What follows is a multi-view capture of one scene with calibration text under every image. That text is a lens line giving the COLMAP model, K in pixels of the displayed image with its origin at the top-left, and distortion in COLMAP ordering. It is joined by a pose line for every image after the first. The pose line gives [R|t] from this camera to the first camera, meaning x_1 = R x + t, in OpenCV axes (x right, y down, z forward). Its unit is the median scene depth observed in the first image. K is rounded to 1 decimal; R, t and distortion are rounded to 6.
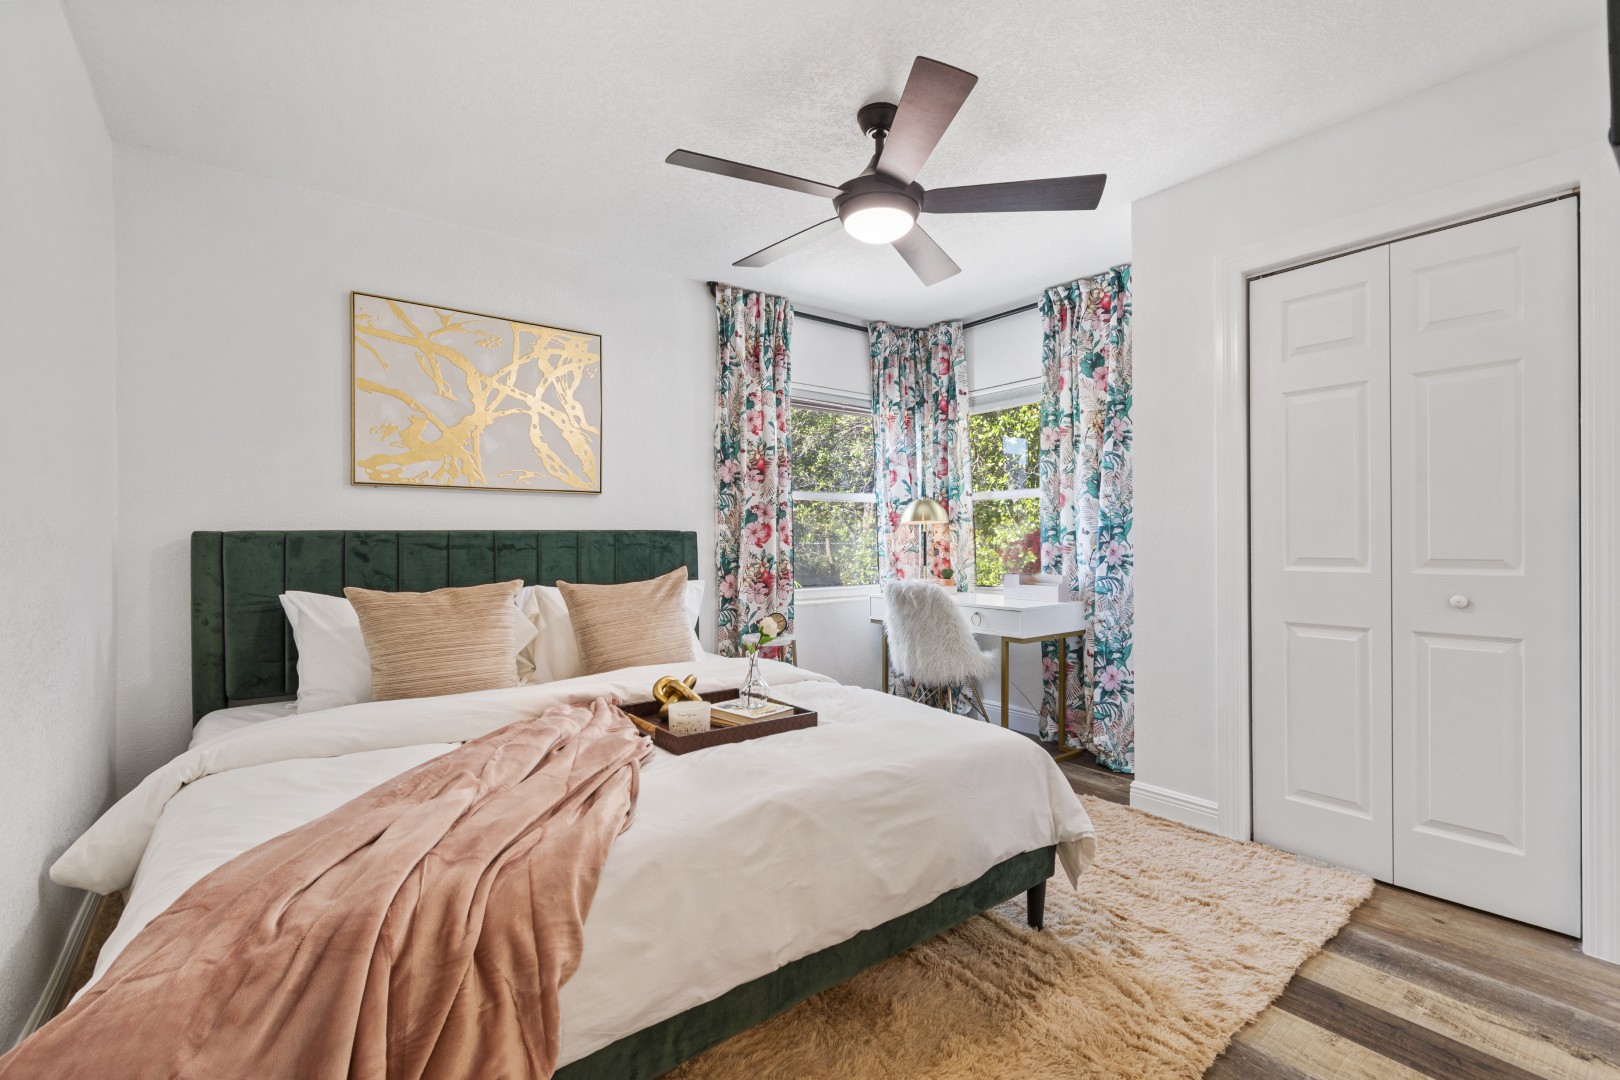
lens RADIAL K [[722.7, 0, 810.0], [0, 722.7, 540.0], [0, 0, 1]] dist [-0.000094, -0.000170]
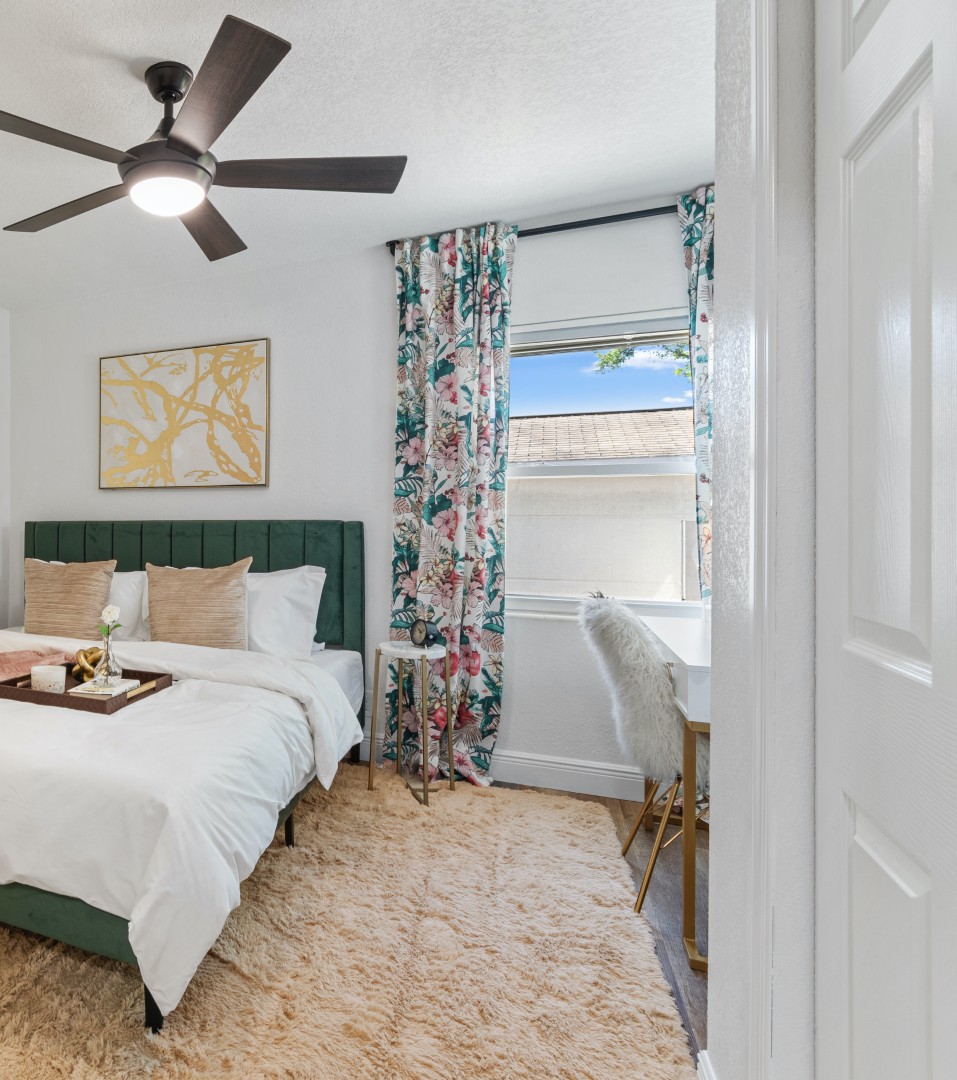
lens RADIAL K [[855.4, 0, 478.5], [0, 855.4, 540.0], [0, 0, 1]] dist [0.001968, 0.001804]
pose [[0.443779, 0.020057, -0.895912, 1.218866], [-0.008516, 0.999799, 0.018164, -0.011994], [0.896096, -0.000431, 0.443860, 0.881321]]
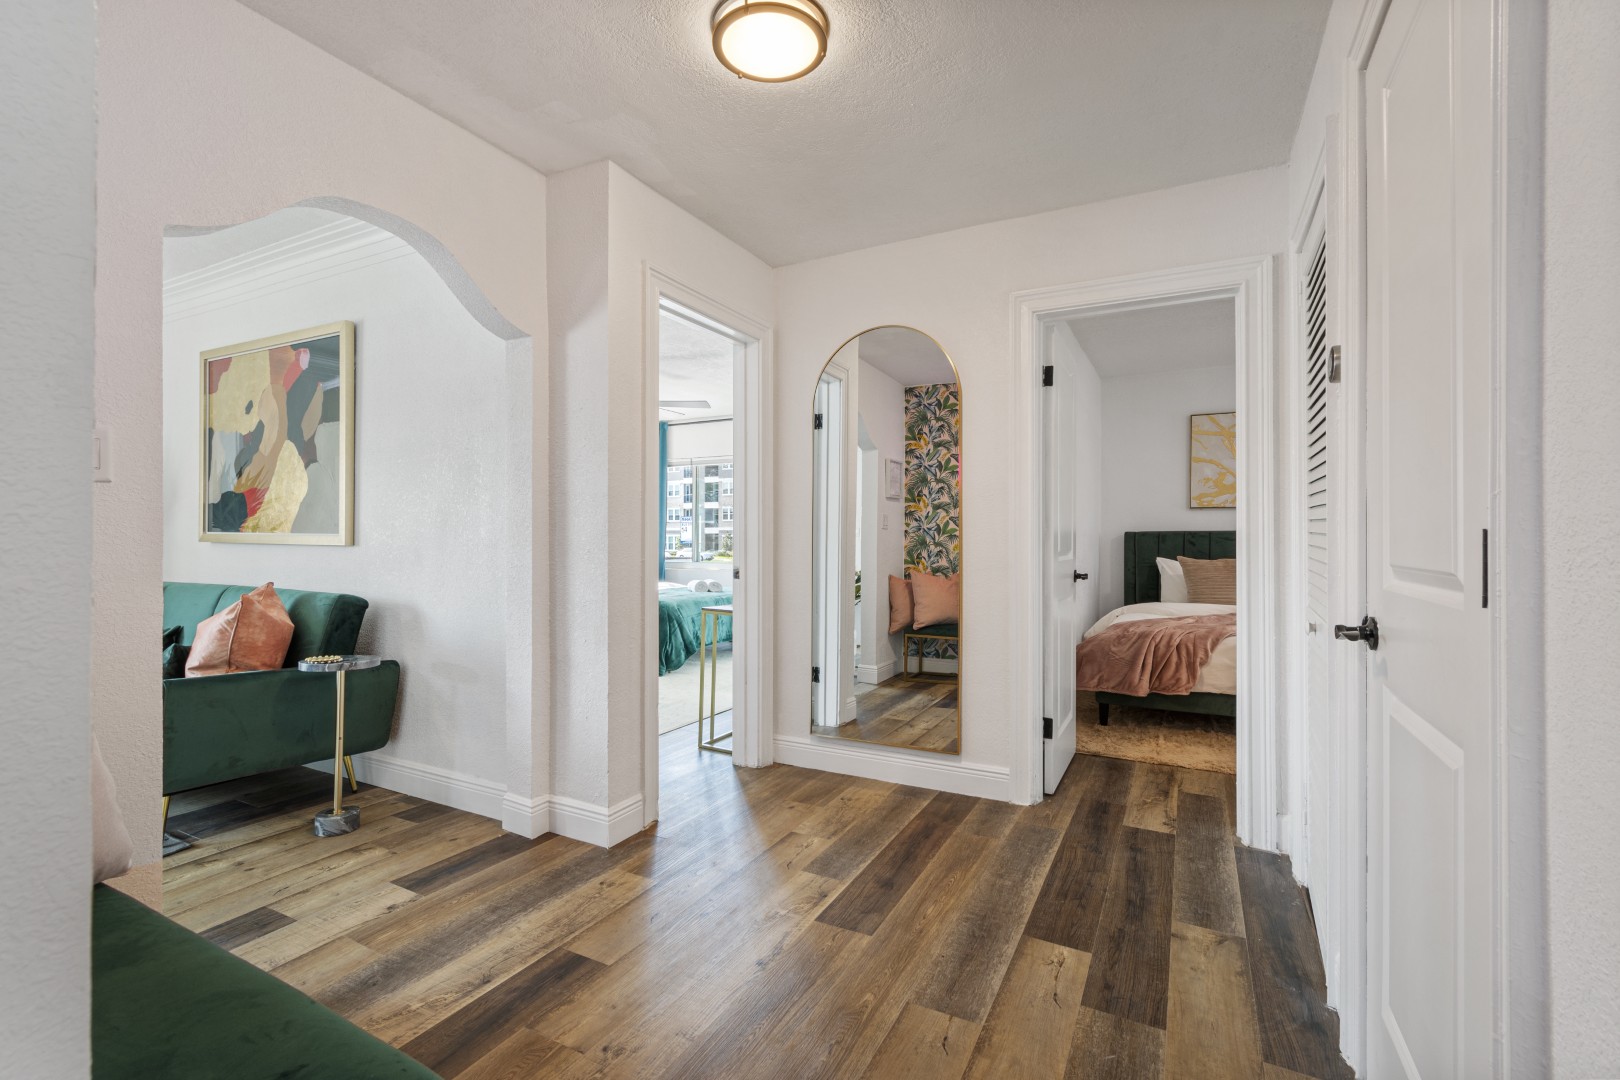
lens RADIAL K [[716.2, 0, 810.0], [0, 716.2, 540.0], [0, 0, 1]] dist [0.001860, 0.000024]
pose [[0.413152, 0.014085, -0.910553, 0.759004], [-0.009809, 0.999891, 0.011016, 0.000633], [0.910609, 0.004381, 0.413245, -0.806475]]
